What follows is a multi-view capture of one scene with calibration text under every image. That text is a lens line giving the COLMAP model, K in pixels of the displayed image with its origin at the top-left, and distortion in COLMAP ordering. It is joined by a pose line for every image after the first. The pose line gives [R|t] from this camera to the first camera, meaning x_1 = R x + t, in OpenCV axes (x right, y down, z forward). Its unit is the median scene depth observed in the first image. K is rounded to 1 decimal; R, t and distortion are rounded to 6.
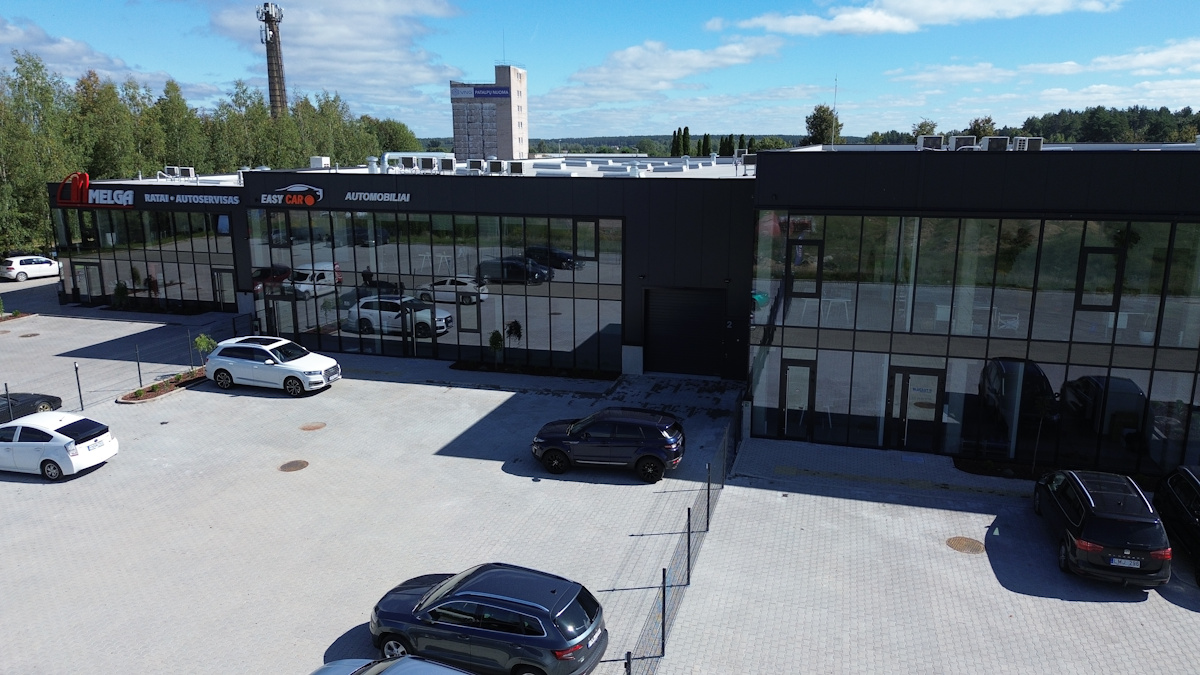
lens RADIAL K [[844.2, 0, 597.6], [0, 844.2, 330.9], [0, 0, 1]] dist [0.028353, -0.010792]
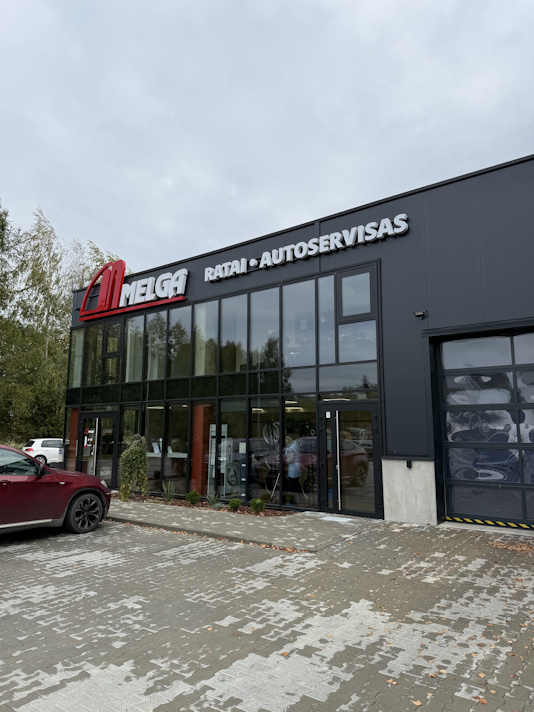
lens RADIAL K [[500.0, 0, 266.8], [0, 500.0, 355.9], [0, 0, 1]] dist [0.088960, 0.000190]
pose [[0.930258, -0.053046, -0.363051, -0.400926], [-0.085507, 0.930905, -0.355113, -0.004601], [0.356803, 0.361390, 0.861446, 0.793039]]
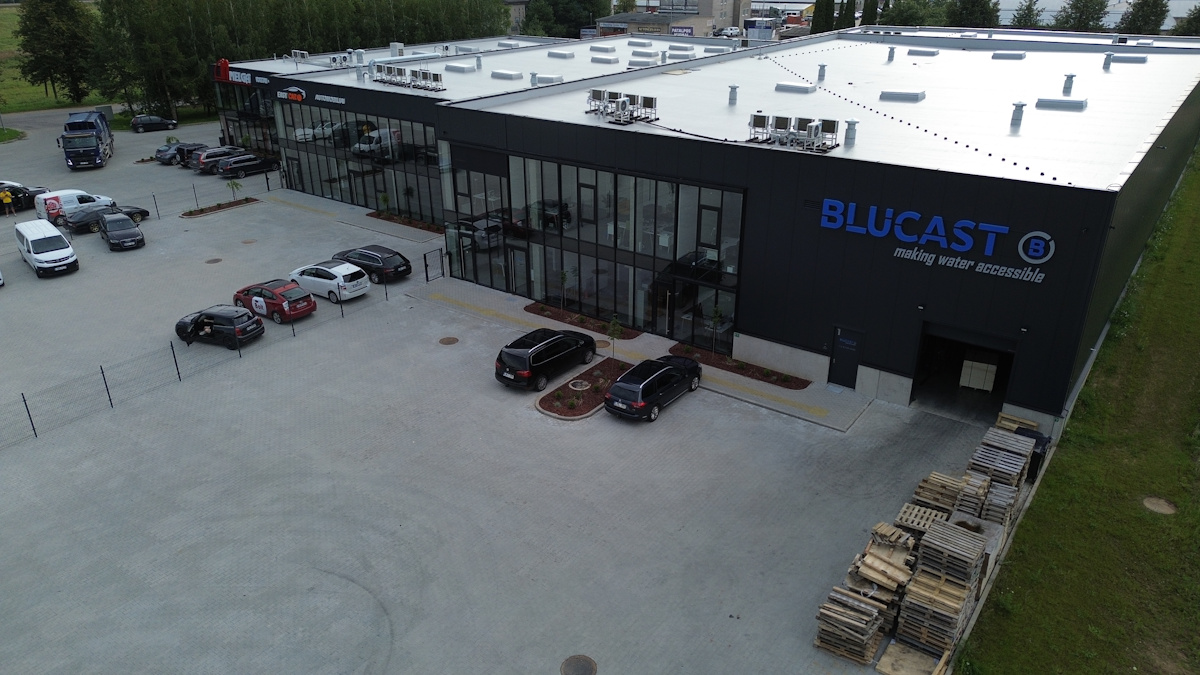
lens RADIAL K [[844.2, 0, 602.8], [0, 844.2, 340.0], [0, 0, 1]] dist [0.028353, -0.010792]
pose [[0.938287, 0.141715, -0.315491, 0.607948], [-0.073873, 0.973266, 0.217476, -0.082147], [0.337877, -0.180748, 0.923672, -0.279380]]
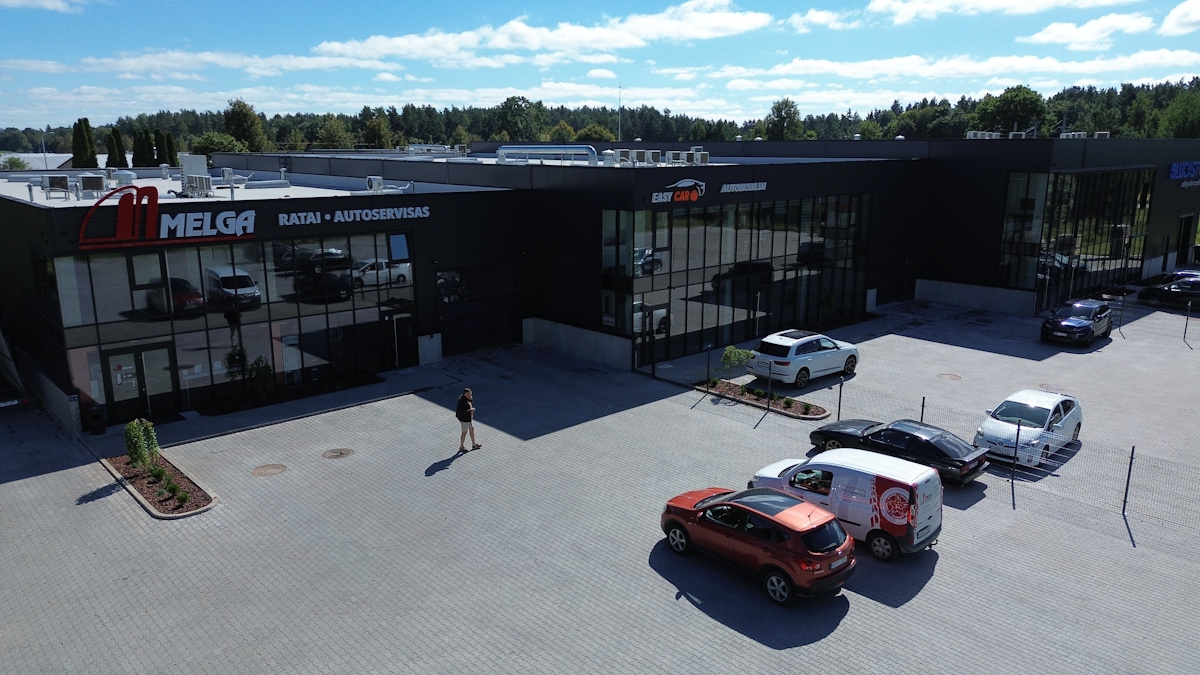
lens RADIAL K [[844.2, 0, 605.0], [0, 844.2, 337.2], [0, 0, 1]] dist [0.028353, -0.010792]
pose [[0.522104, -0.190927, 0.831237, -0.980593], [0.183451, 0.976948, 0.109168, -0.098483], [-0.832918, 0.095494, 0.545094, 0.475924]]
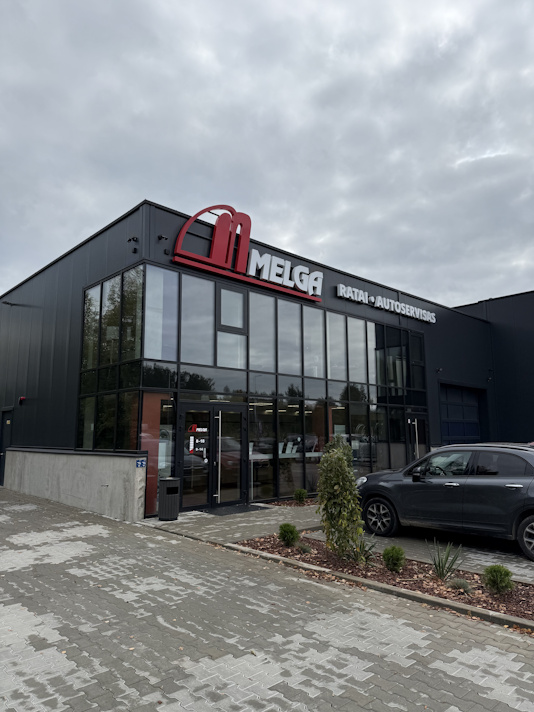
lens RADIAL K [[500.0, 0, 265.4], [0, 500.0, 357.8], [0, 0, 1]] dist [0.088960, 0.000190]
pose [[0.513298, 0.123671, 0.849253, -0.868769], [0.185064, 0.950331, -0.250245, -0.038023], [-0.838019, 0.285617, 0.464916, 0.928231]]
